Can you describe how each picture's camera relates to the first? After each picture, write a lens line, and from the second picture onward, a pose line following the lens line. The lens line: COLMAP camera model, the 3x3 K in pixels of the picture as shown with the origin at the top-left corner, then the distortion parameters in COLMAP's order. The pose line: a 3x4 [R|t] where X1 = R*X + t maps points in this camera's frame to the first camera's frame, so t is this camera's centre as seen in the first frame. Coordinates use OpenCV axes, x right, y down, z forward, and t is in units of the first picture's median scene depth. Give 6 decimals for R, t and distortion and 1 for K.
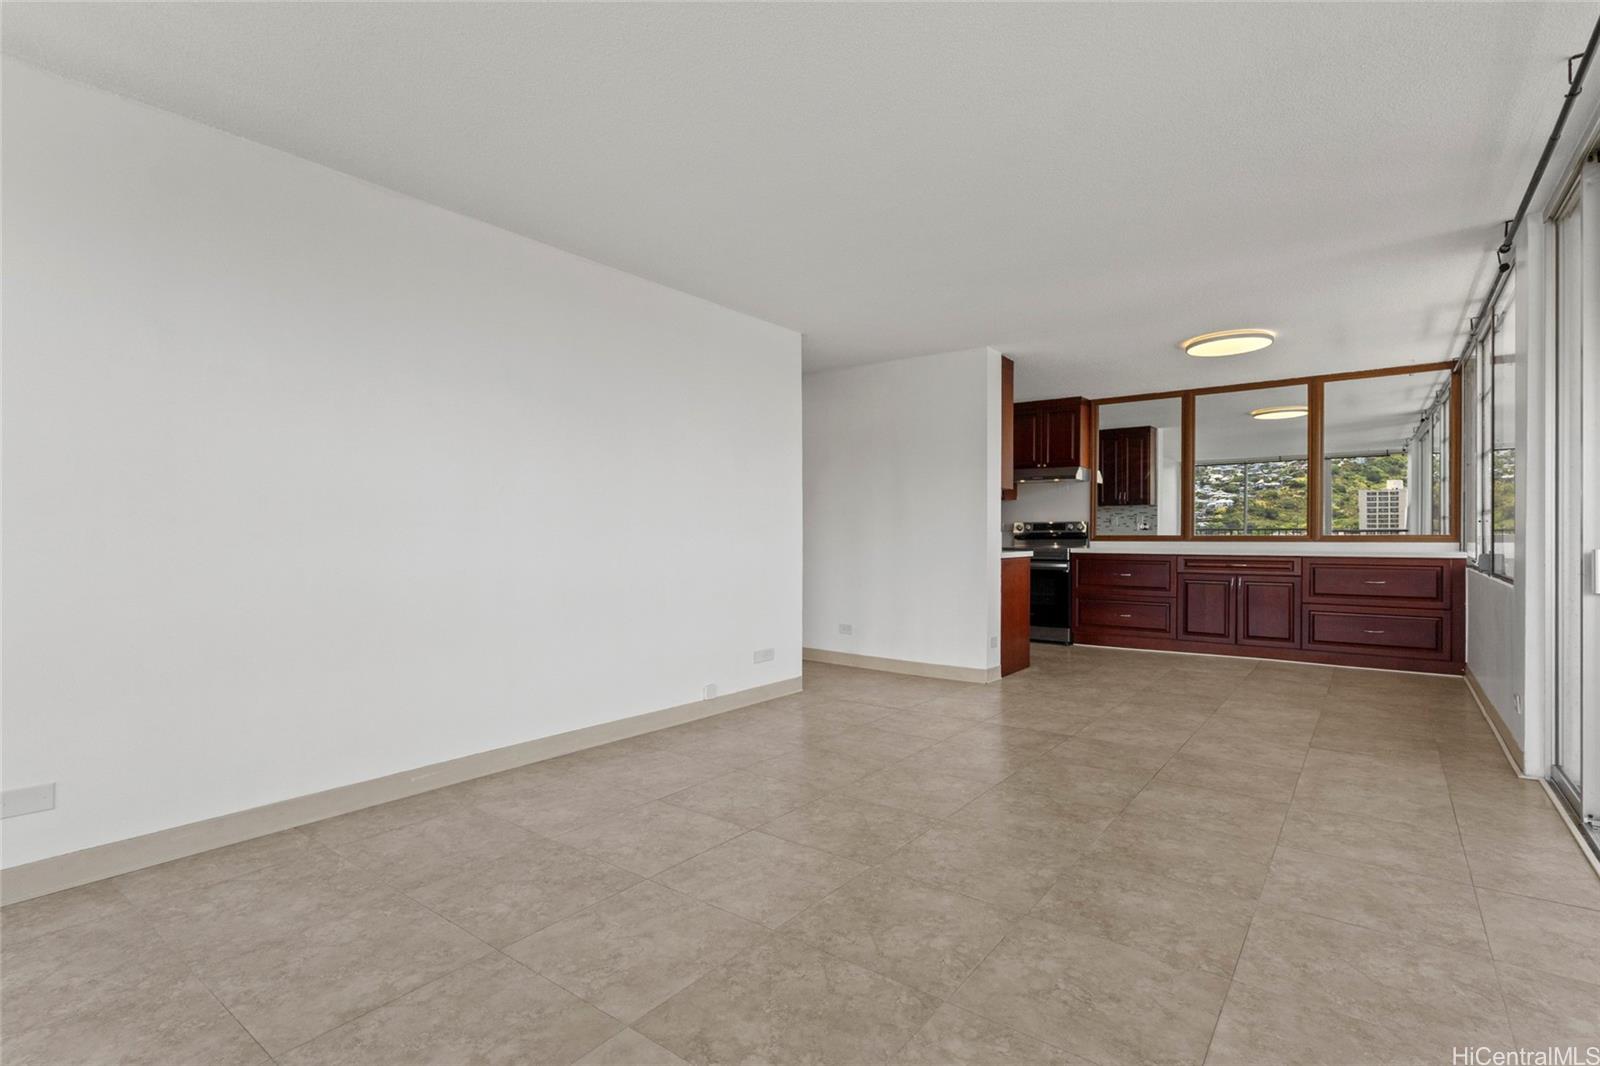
lens RADIAL K [[757.0, 0, 786.1], [0, 757.0, 536.0], [0, 0, 1]] dist [-0.001826, 0.000555]
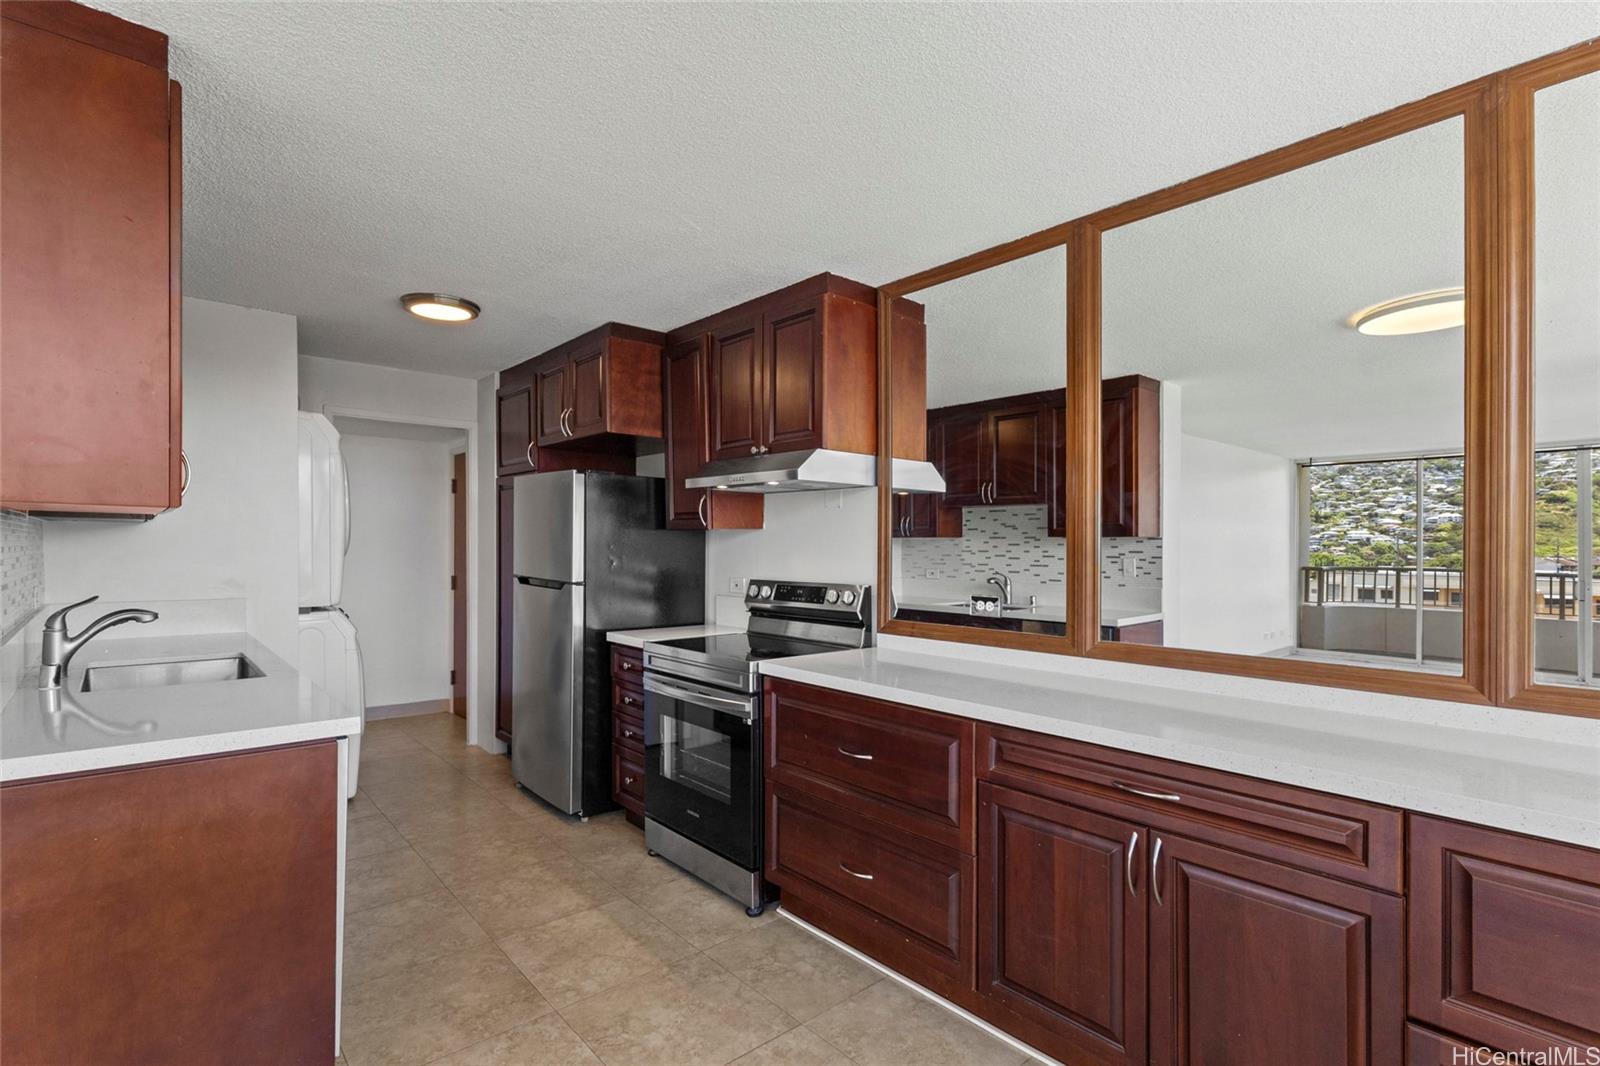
lens RADIAL K [[757.0, 0, 786.1], [0, 757.0, 536.0], [0, 0, 1]] dist [-0.001826, 0.000555]
pose [[0.980578, 0.006351, -0.196025, 0.373152], [-0.009822, 0.999812, -0.016738, -0.032678], [0.195881, 0.018338, 0.980456, 0.508812]]
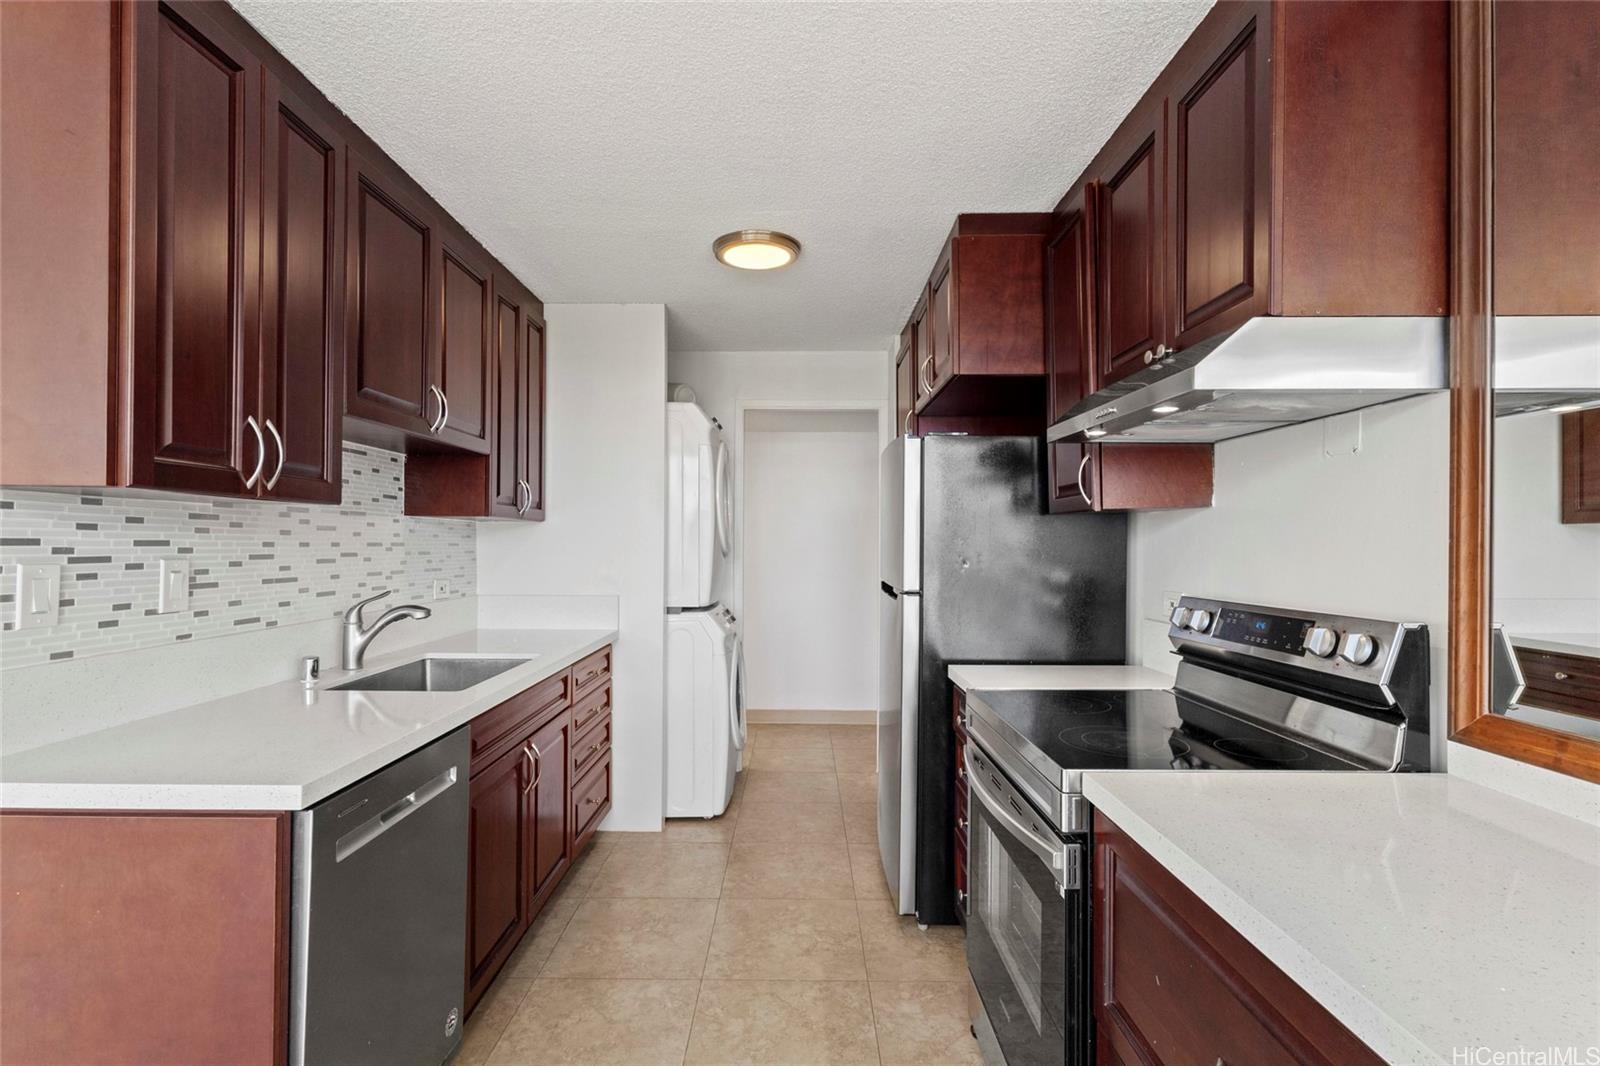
lens RADIAL K [[751.4, 0, 791.5], [0, 751.4, 544.0], [0, 0, 1]] dist [0.003762, 0.001120]
pose [[0.607252, 0.002317, -0.794506, 0.384745], [-0.005958, 0.999981, -0.001637, -0.030776], [0.794487, 0.005728, 0.607254, 0.673084]]
